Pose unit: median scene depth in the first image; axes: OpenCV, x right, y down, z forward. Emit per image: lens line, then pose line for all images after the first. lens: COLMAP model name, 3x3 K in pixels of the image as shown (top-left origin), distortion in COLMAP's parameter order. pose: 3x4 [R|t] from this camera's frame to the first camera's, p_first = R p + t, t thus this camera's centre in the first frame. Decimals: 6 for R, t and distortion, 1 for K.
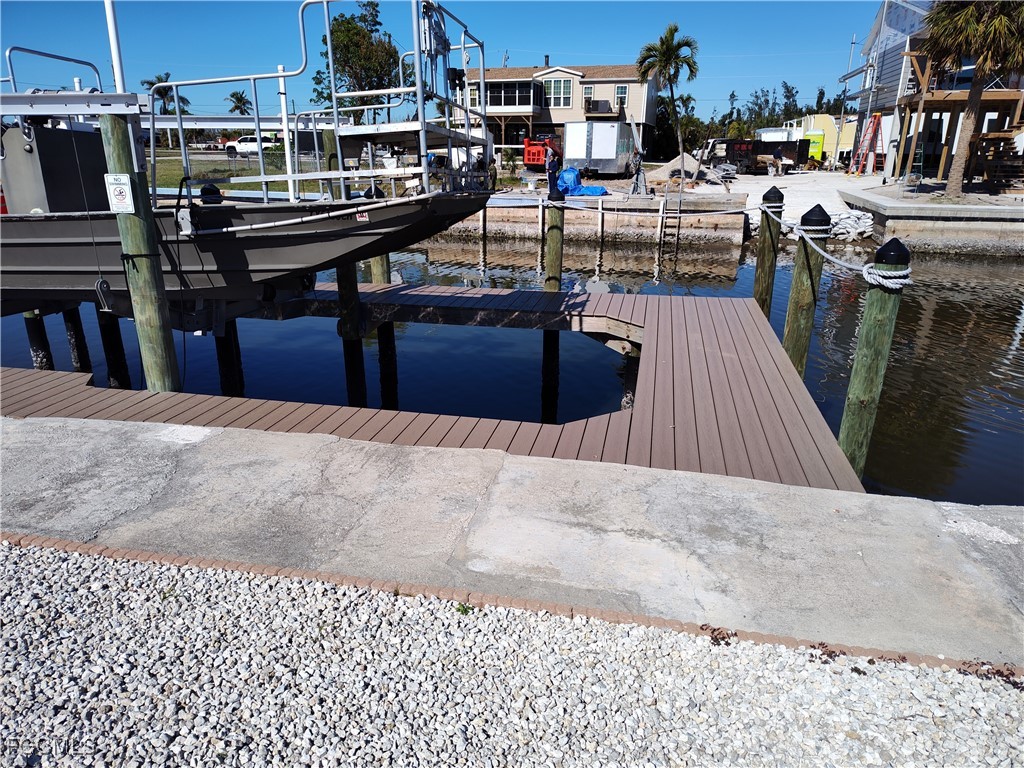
lens RADIAL K [[691.5, 0, 524.8], [0, 691.5, 386.2], [0, 0, 1]] dist [0.053208, -0.071400]
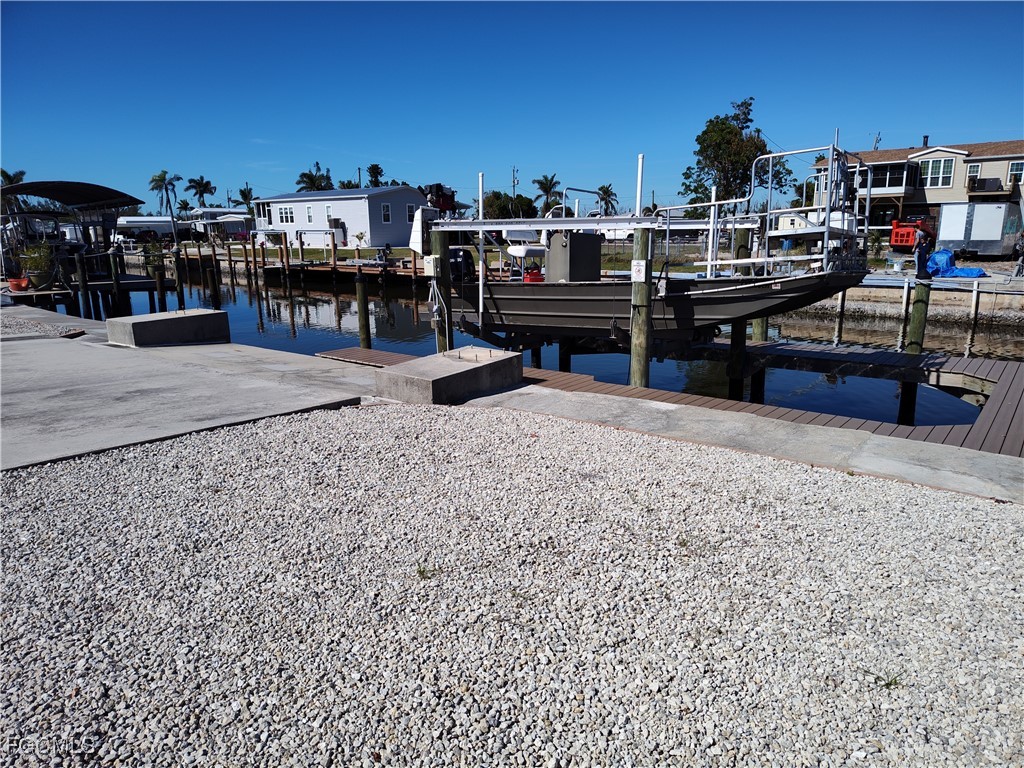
lens RADIAL K [[691.5, 0, 524.8], [0, 691.5, 386.2], [0, 0, 1]] dist [0.053208, -0.071400]
pose [[0.890491, 0.082935, -0.447378, -0.012198], [-0.131847, 0.988096, -0.079263, 0.094601], [0.435479, 0.129568, 0.890826, -0.325290]]
